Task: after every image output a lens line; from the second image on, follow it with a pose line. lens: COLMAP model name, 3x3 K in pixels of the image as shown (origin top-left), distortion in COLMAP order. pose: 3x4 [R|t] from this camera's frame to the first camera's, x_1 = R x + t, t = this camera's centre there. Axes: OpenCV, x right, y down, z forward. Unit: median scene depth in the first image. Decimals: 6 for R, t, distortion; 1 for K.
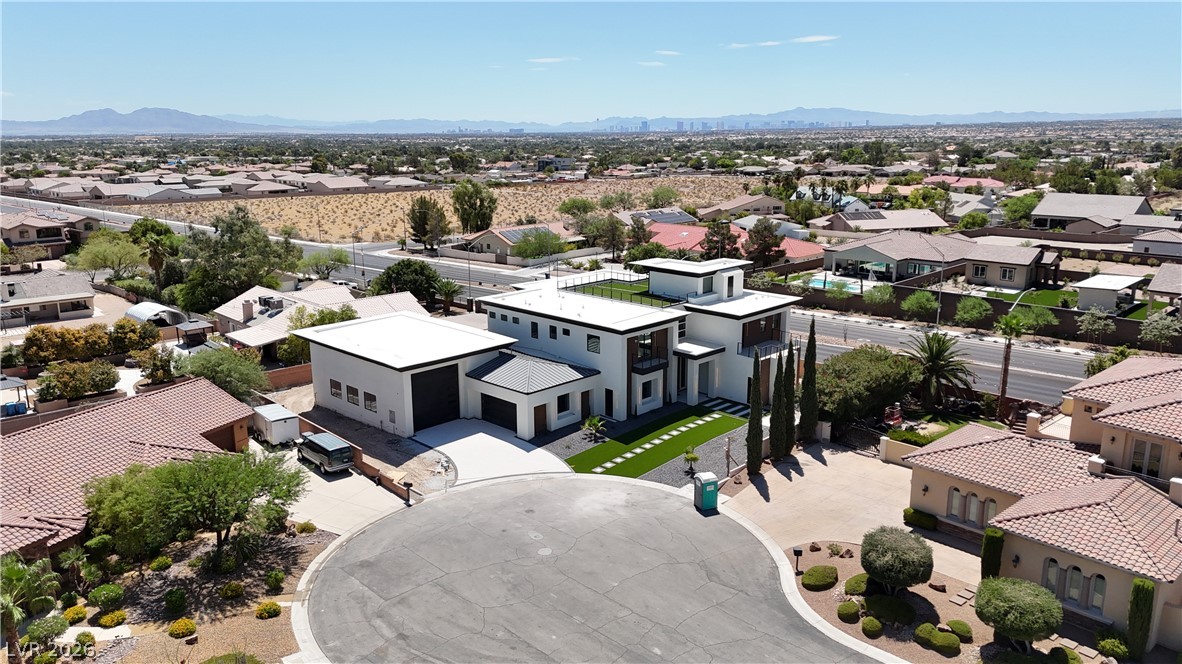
lens RADIAL K [[840.8, 0, 591.0], [0, 840.8, 332.0], [0, 0, 1]] dist [0.075927, -0.057050]
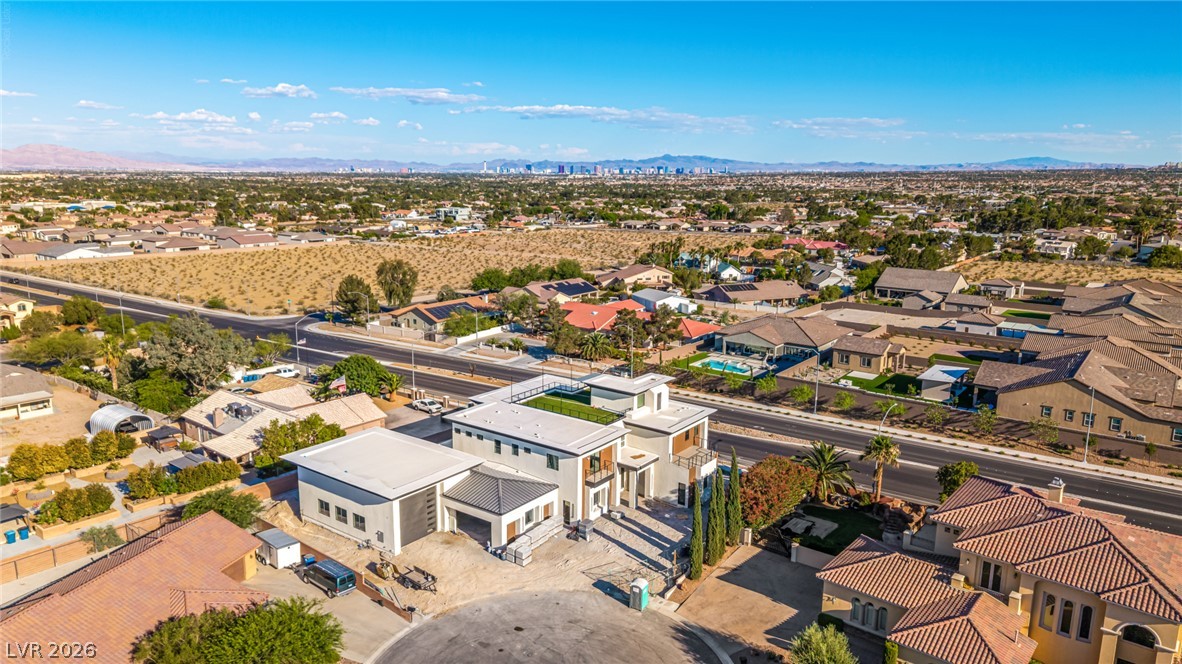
lens RADIAL K [[781.2, 0, 591.0], [0, 781.2, 332.0], [0, 0, 1]] dist [0.042521, -0.053401]
pose [[0.990589, -0.011409, 0.136393, -0.087899], [0.016578, 0.999184, -0.036825, -0.122937], [-0.135862, 0.038740, 0.989970, -0.098150]]
